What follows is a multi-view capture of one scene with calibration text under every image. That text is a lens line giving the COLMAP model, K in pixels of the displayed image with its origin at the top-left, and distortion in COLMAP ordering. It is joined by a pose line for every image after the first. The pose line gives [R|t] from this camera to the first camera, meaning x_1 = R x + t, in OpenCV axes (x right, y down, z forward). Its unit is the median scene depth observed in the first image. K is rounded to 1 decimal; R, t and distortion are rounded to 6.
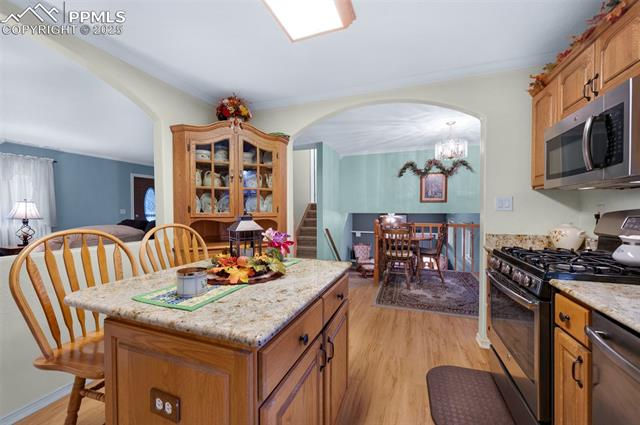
lens RADIAL K [[257.1, 0, 318.6], [0, 257.1, 213.6], [0, 0, 1]] dist [0.001419, 0.000078]
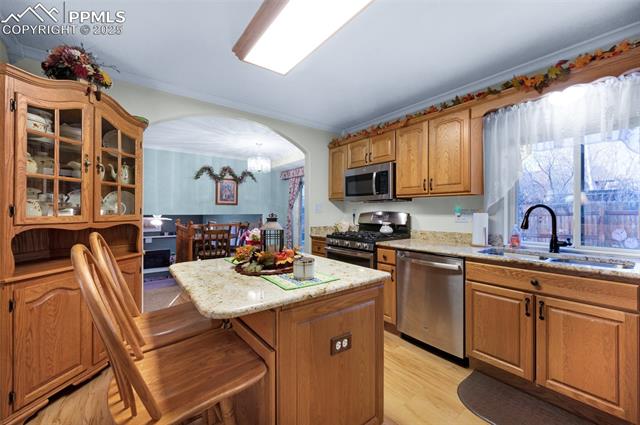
lens RADIAL K [[257.1, 0, 322.2], [0, 257.1, 209.4], [0, 0, 1]] dist [0.001419, 0.000078]
pose [[0.527887, 0.007748, 0.849279, -0.392986], [0.010575, 0.999821, -0.015694, -0.002438], [-0.849249, 0.017266, 0.527711, 0.060215]]
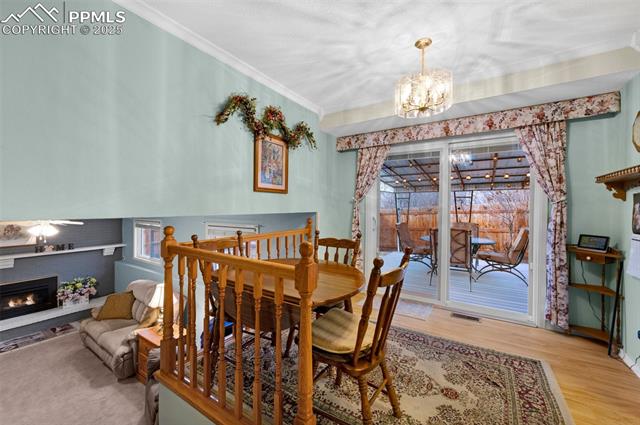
lens RADIAL K [[257.1, 0, 318.8], [0, 257.1, 207.1], [0, 0, 1]] dist [0.001419, 0.000078]
pose [[0.222501, 0.000244, 0.974932, -0.047175], [0.014397, 0.999890, -0.003536, -0.015000], [-0.974826, 0.014822, 0.222473, 1.059333]]
